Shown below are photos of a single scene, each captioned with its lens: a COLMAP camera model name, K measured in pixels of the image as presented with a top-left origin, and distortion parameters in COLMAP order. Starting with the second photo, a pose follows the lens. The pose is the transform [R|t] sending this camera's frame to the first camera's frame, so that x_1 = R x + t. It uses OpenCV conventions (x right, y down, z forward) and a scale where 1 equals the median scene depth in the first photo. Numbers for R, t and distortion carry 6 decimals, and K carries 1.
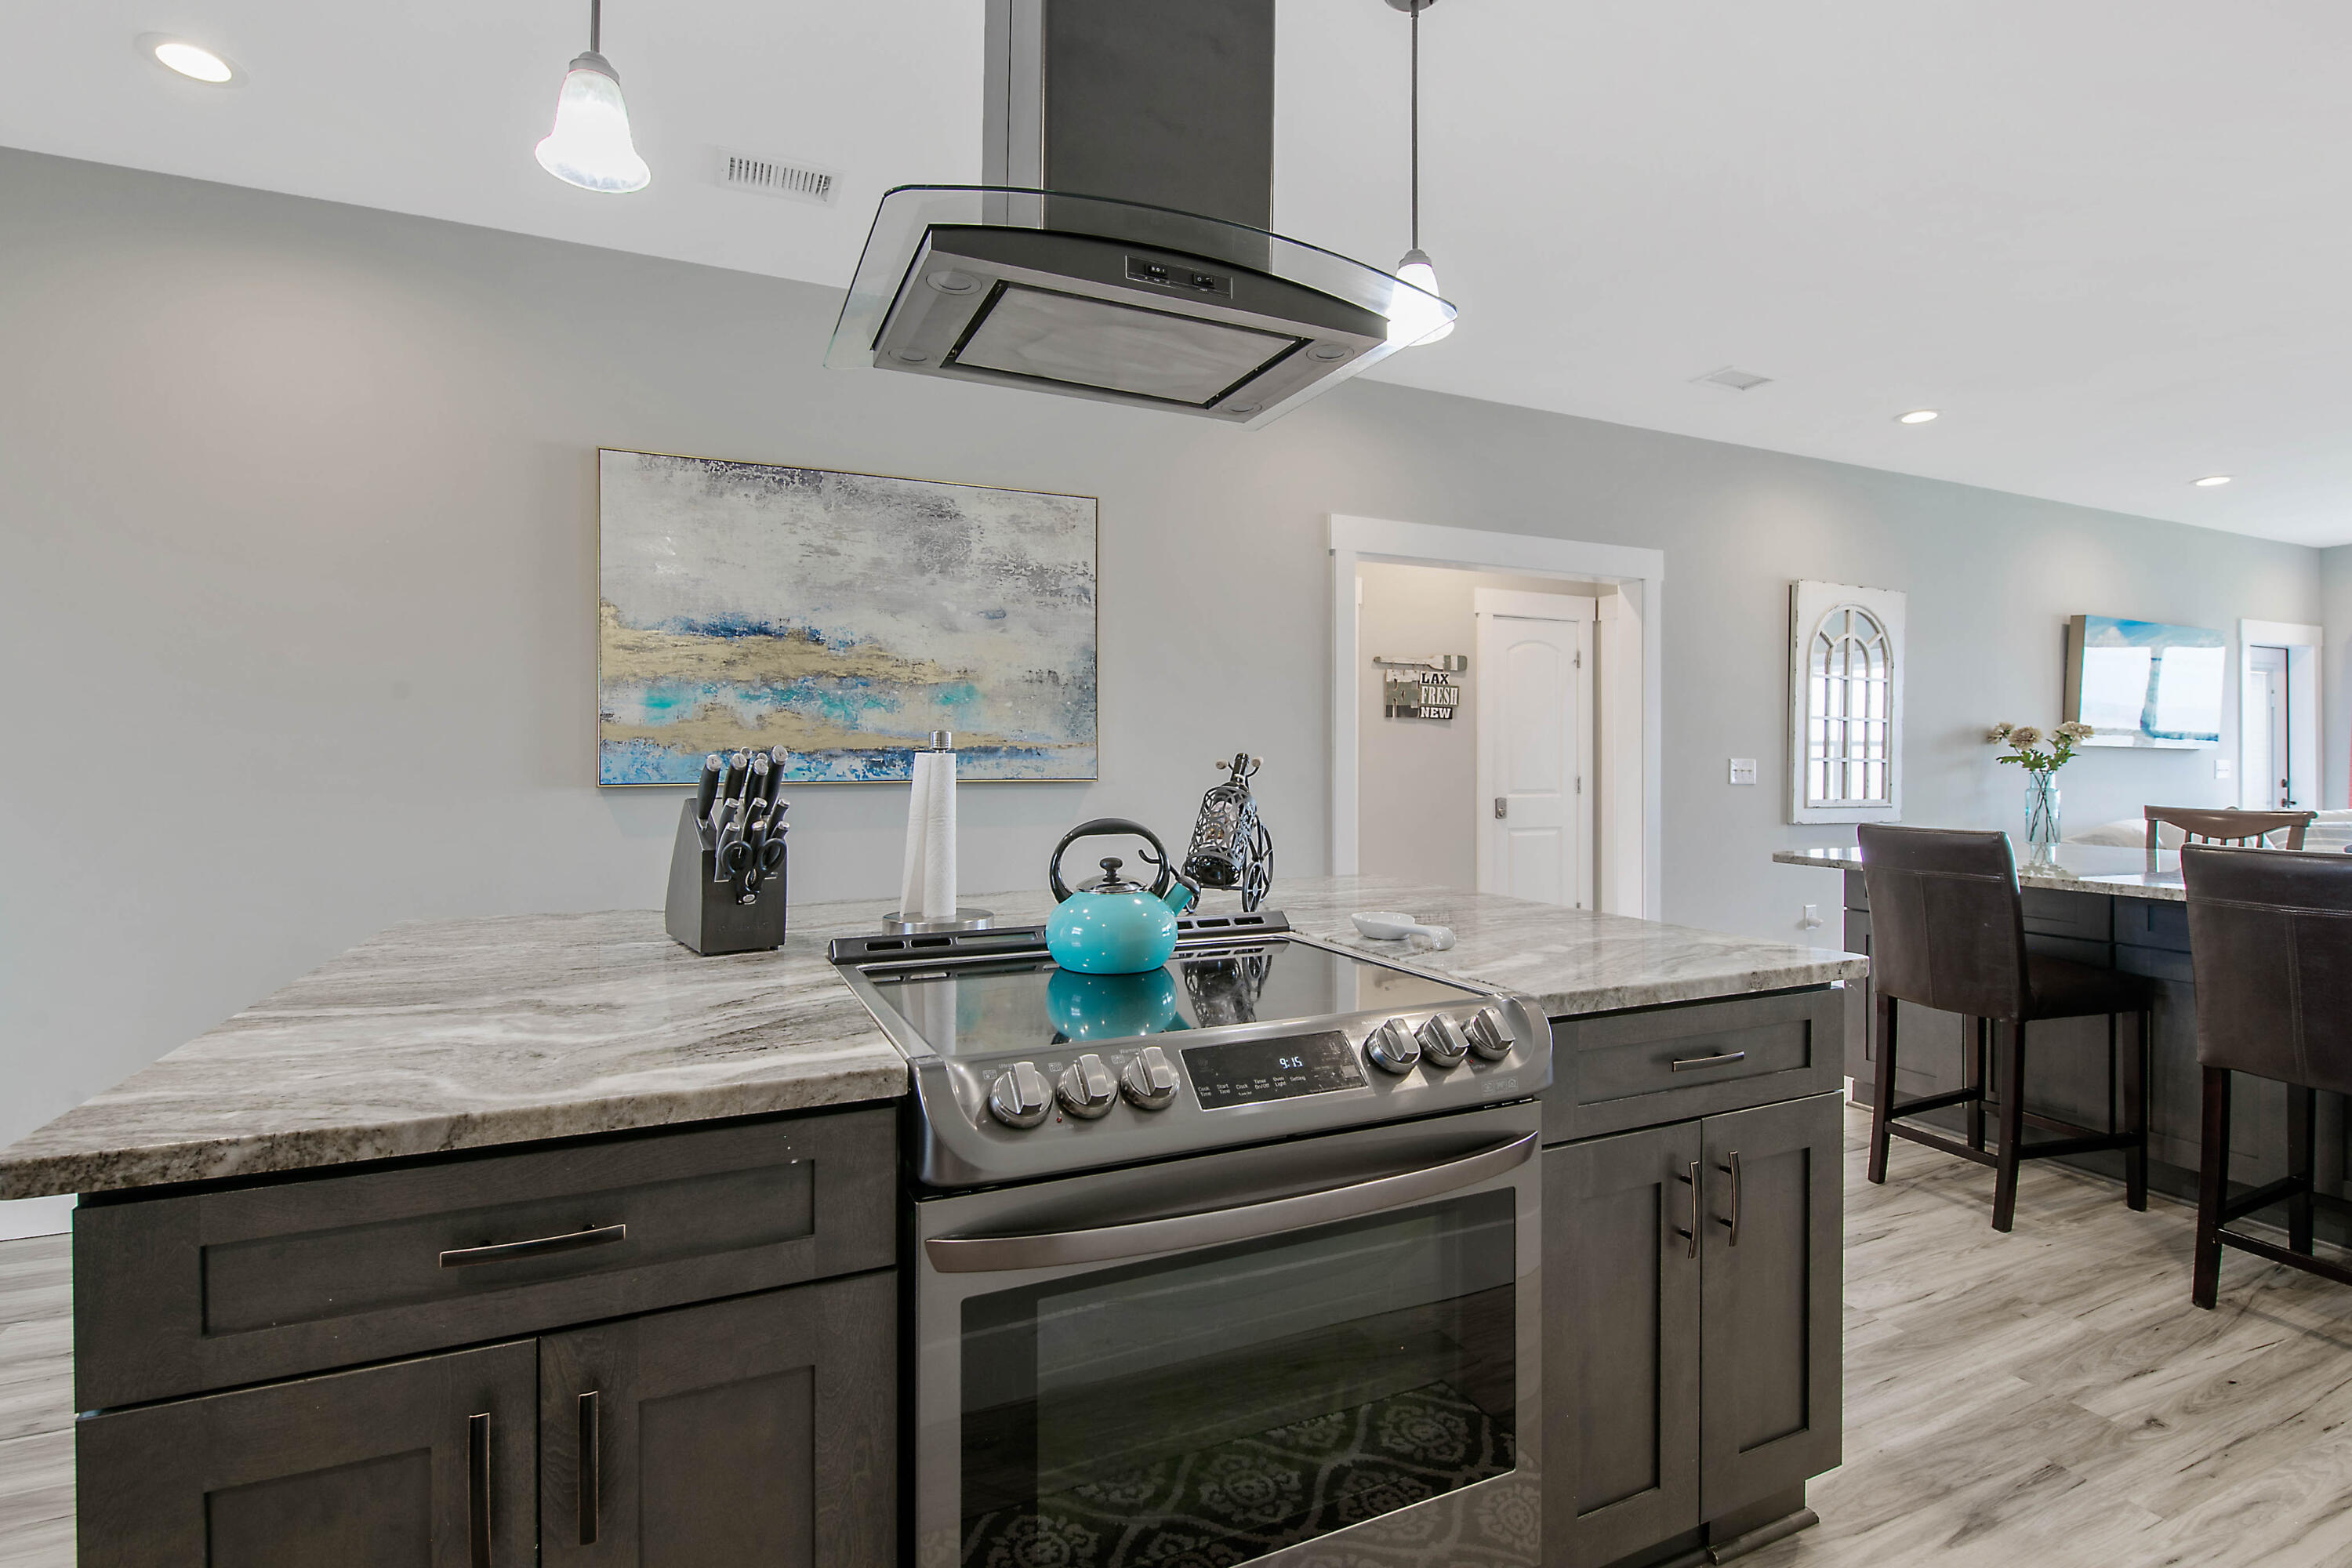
lens RADIAL K [[1062.9, 0, 1138.4], [0, 1062.9, 759.8], [0, 0, 1]] dist [-0.004281, -0.001875]
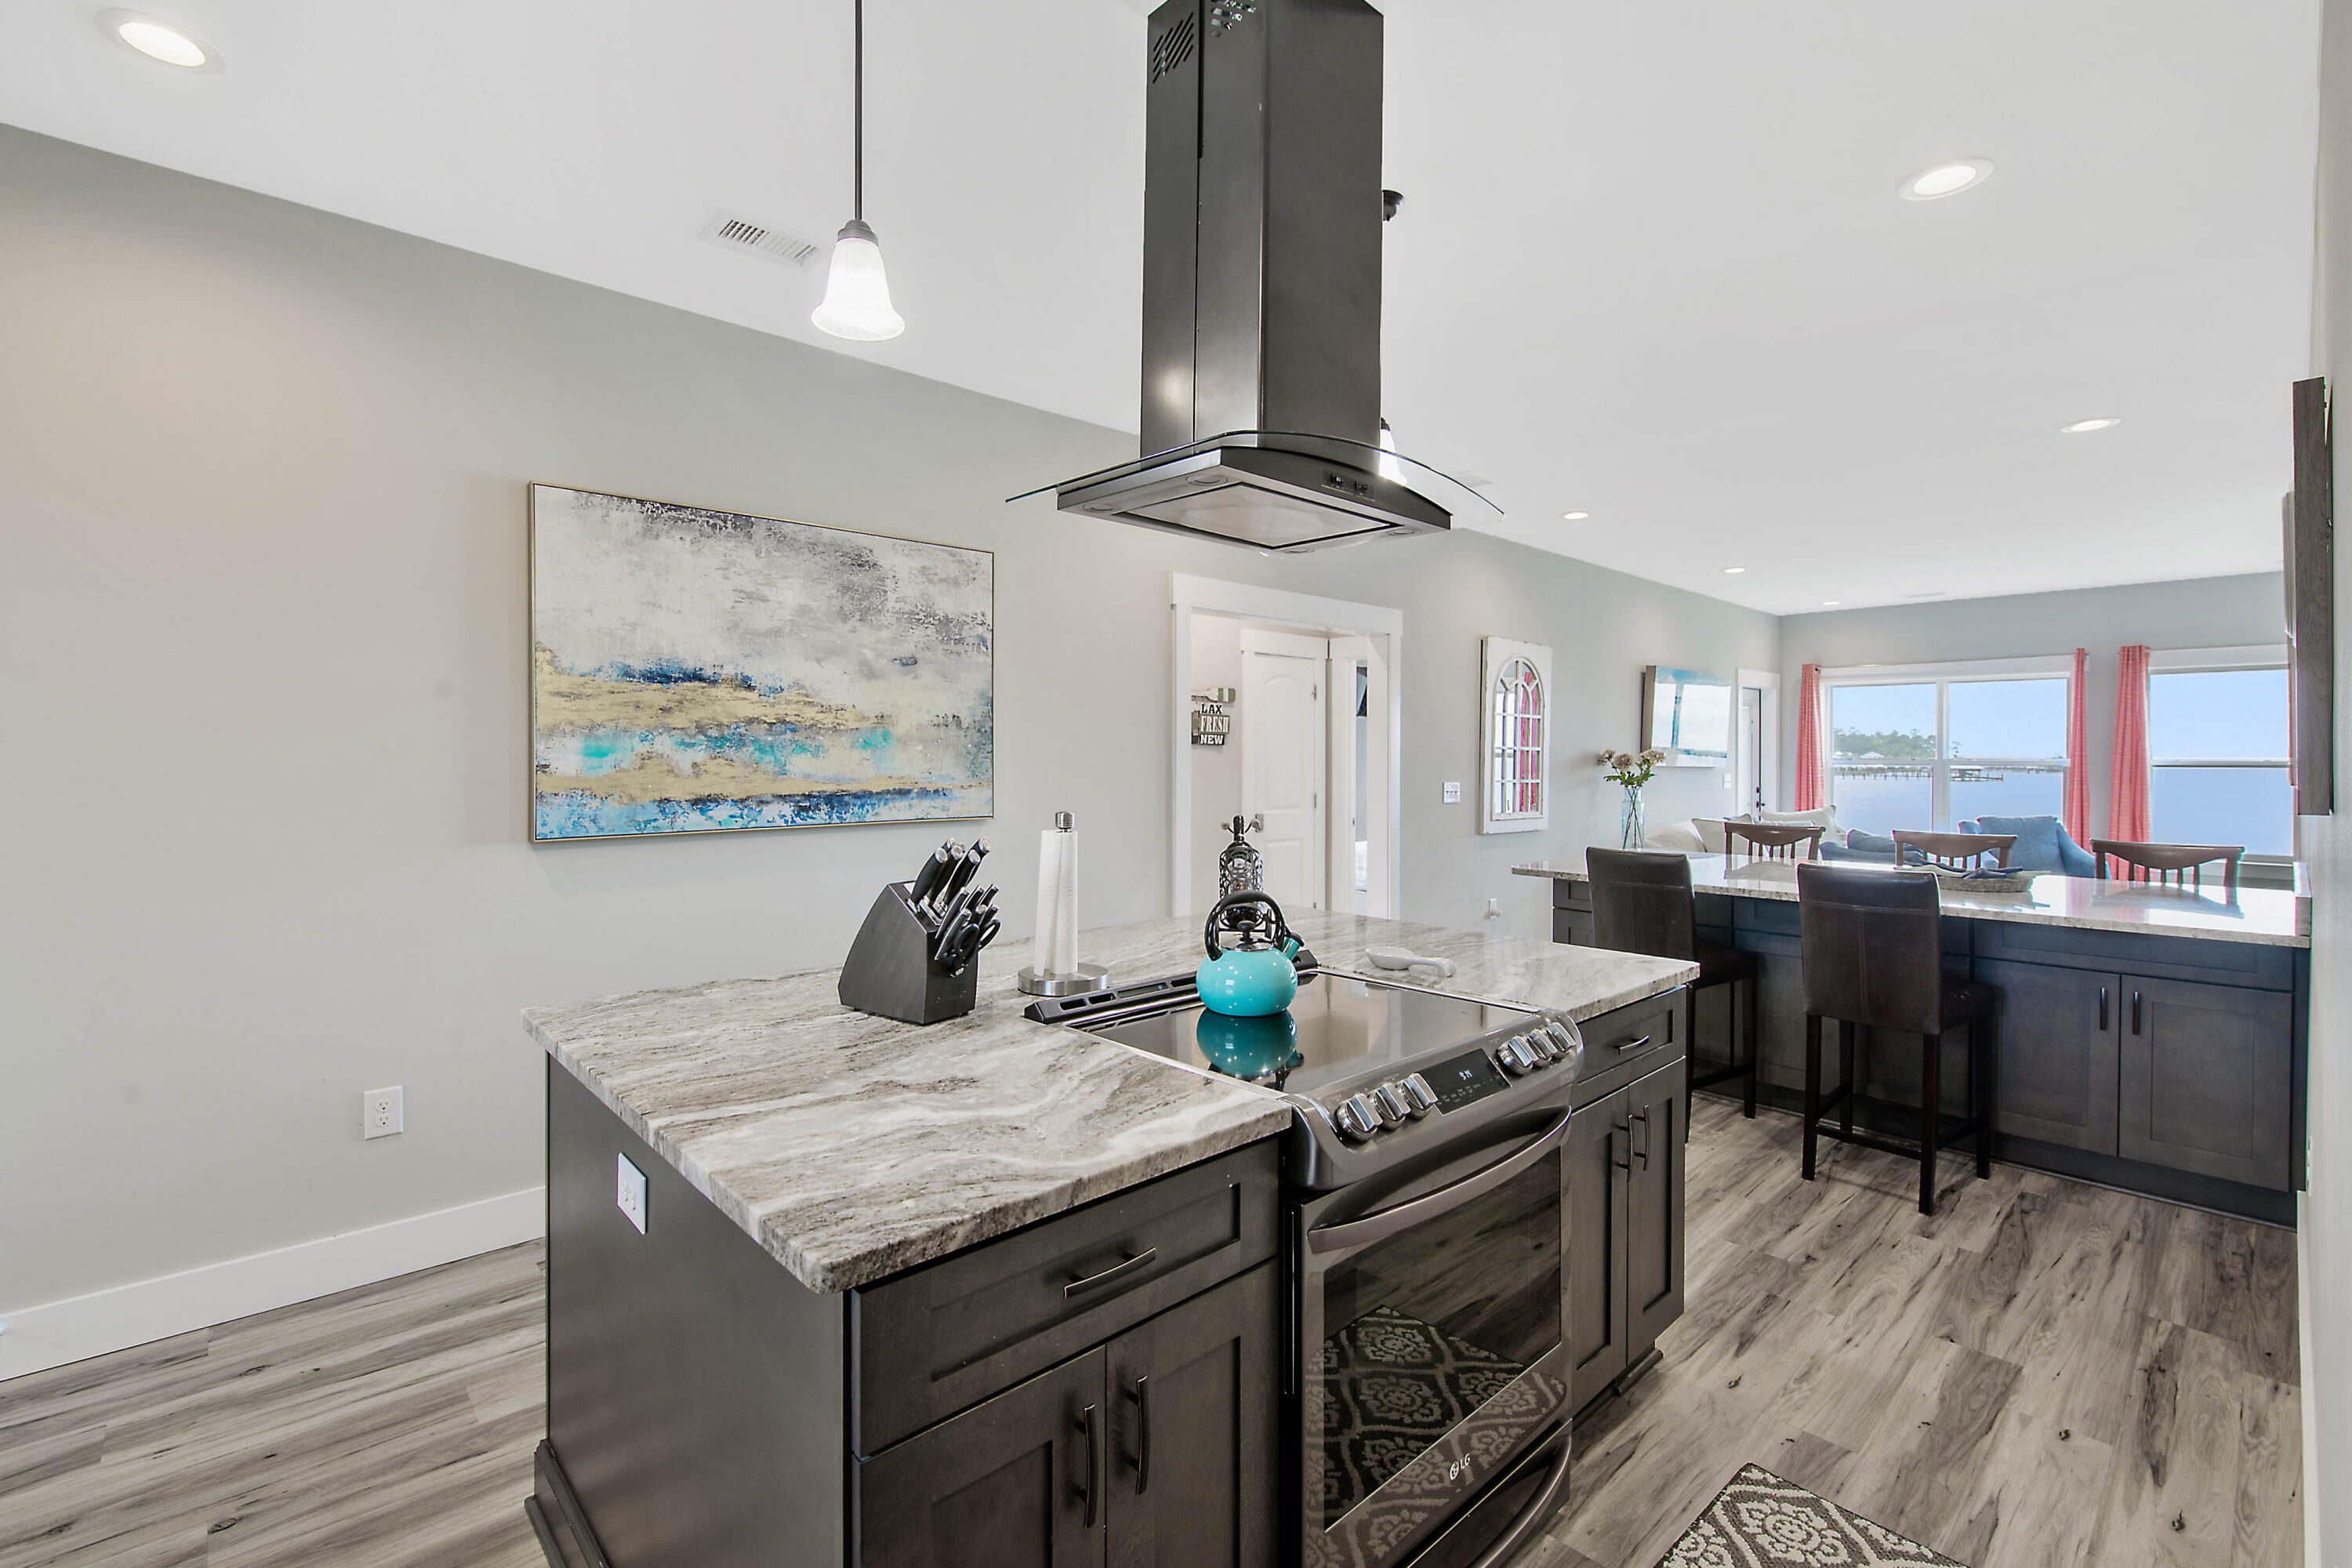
lens RADIAL K [[1059.3, 0, 1167.9], [0, 1059.3, 758.0], [0, 0, 1]] dist [-0.001804, -0.004026]
pose [[0.942339, 0.007429, 0.334576, -0.267476], [-0.008420, 0.999963, 0.001512, -0.050912], [-0.334553, -0.004242, 0.942367, -0.071370]]
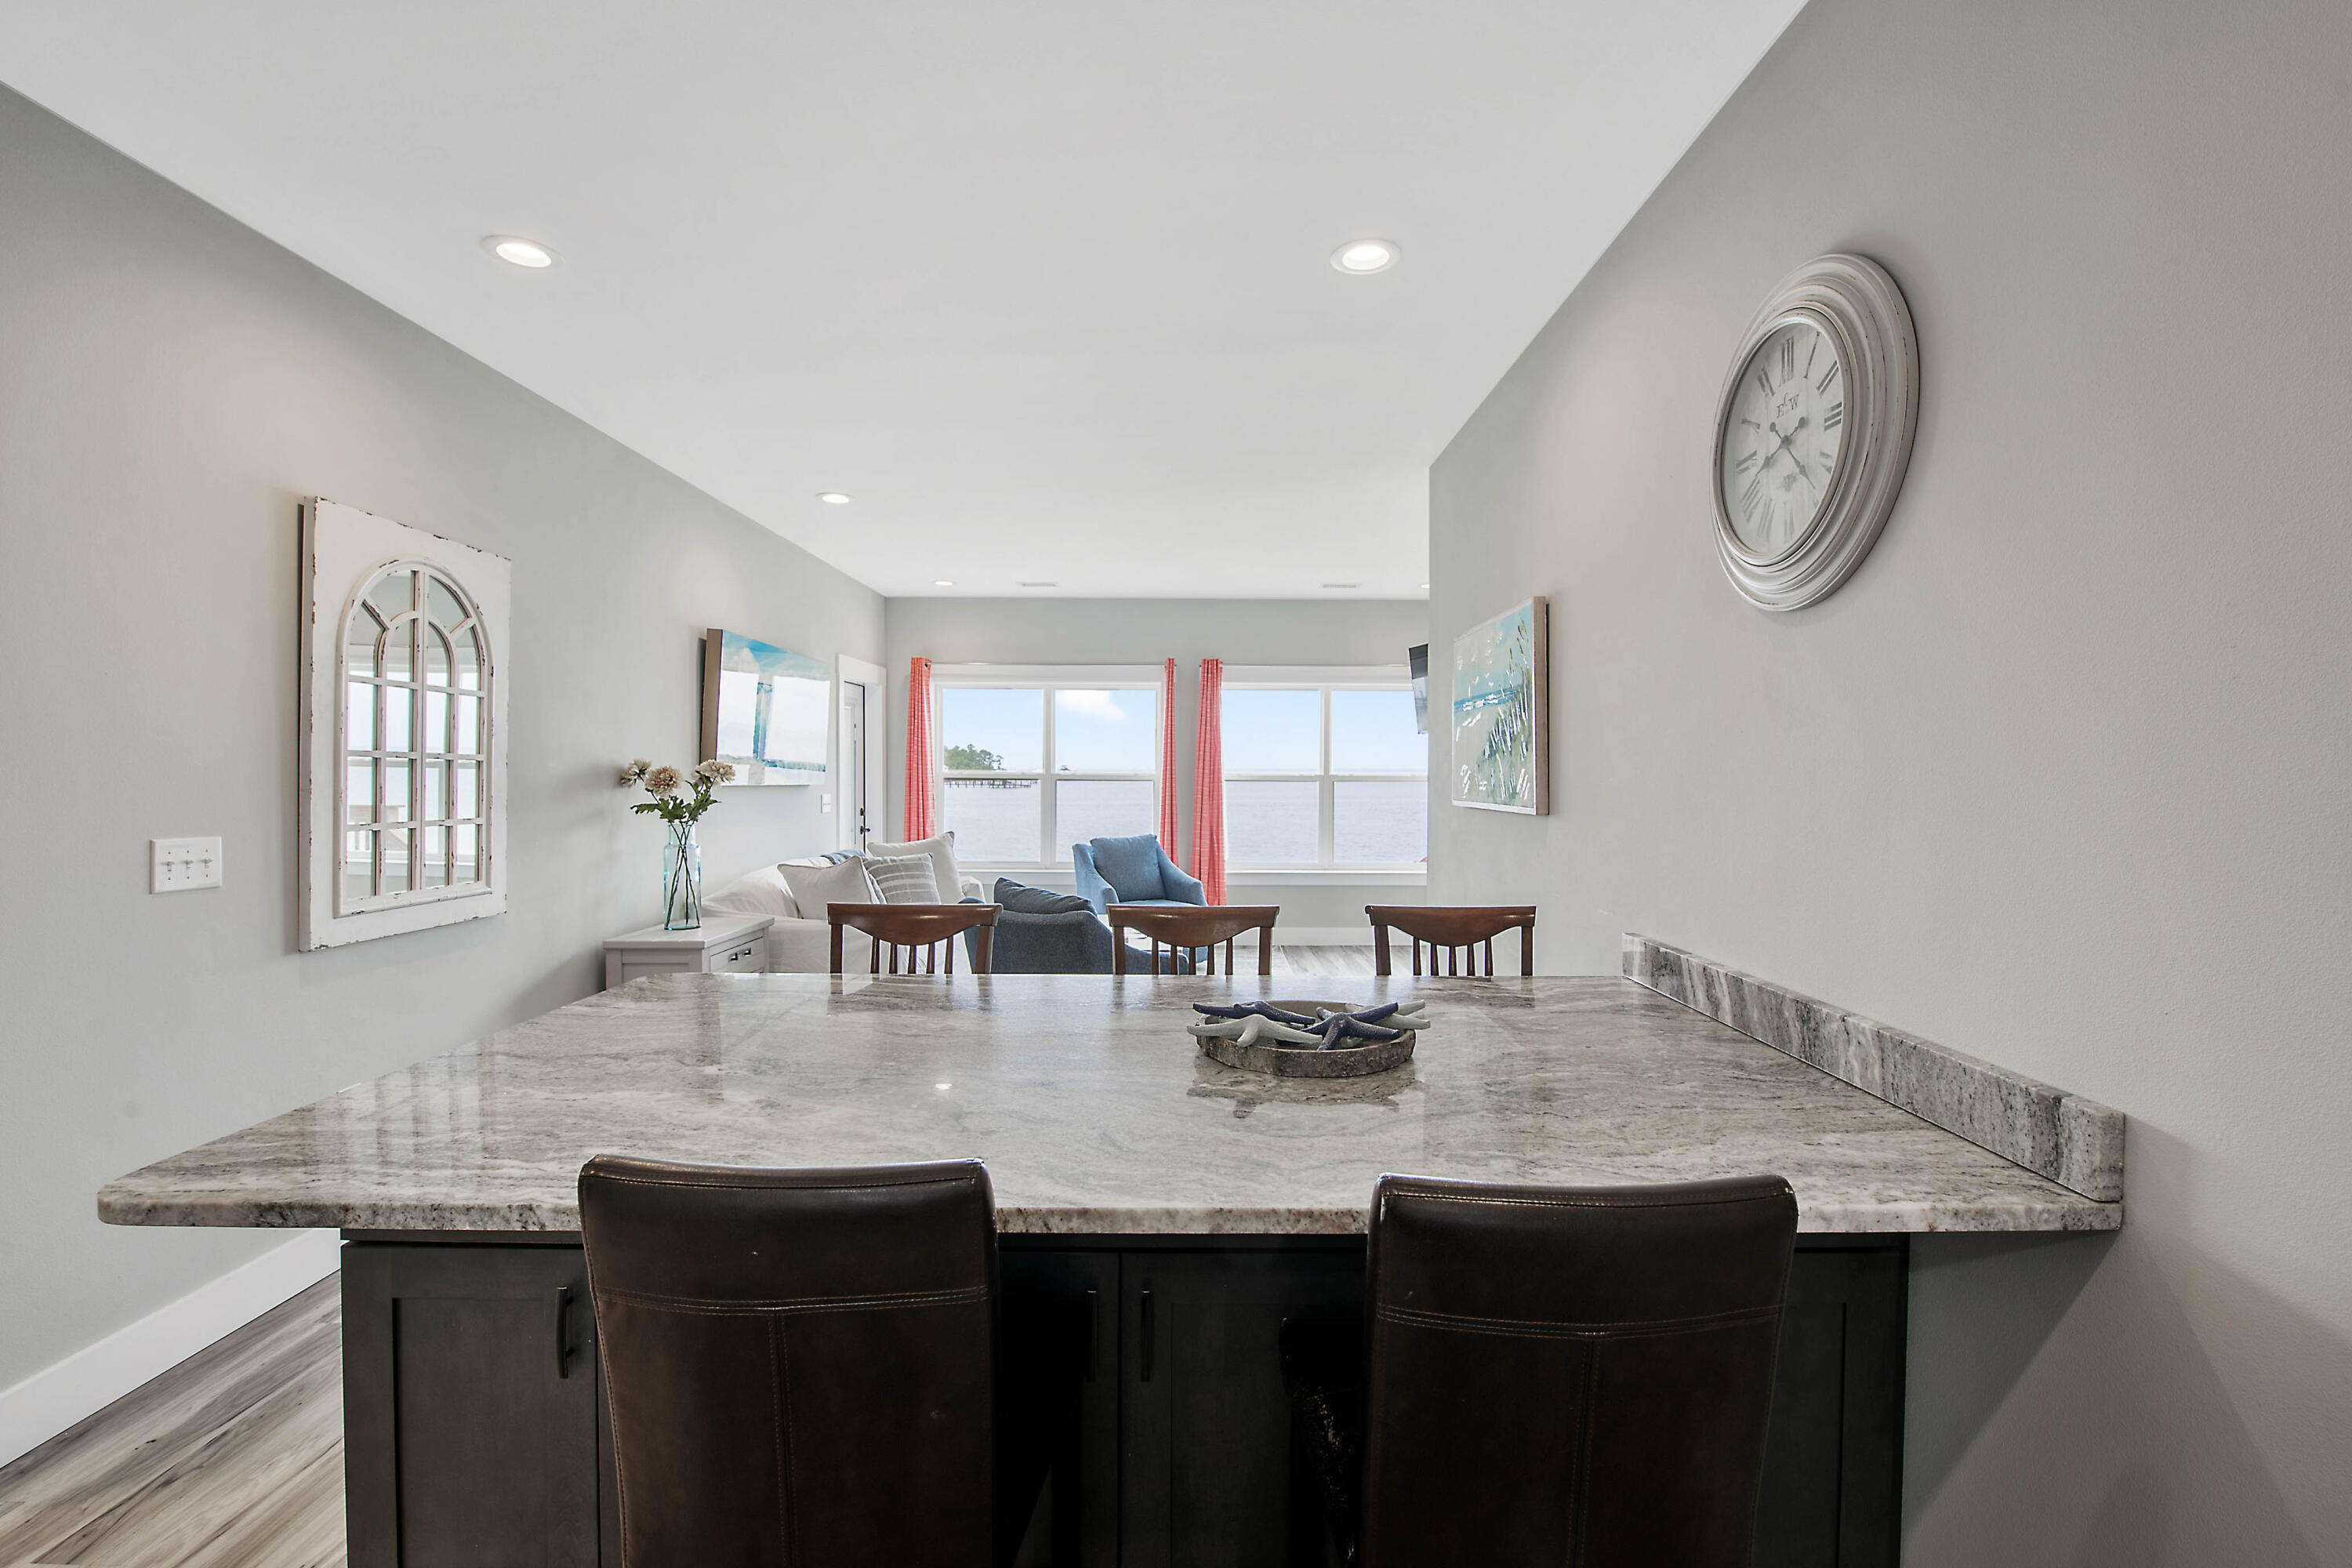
lens RADIAL K [[1188.3, 0, 1242.7], [0, 1188.3, 793.8], [0, 0, 1]] dist [-0.001042, -0.000421]
pose [[0.393077, -0.009901, 0.919452, 0.477341], [-0.008867, 0.999855, 0.014557, -0.061647], [-0.919463, -0.013875, 0.392932, 0.624438]]
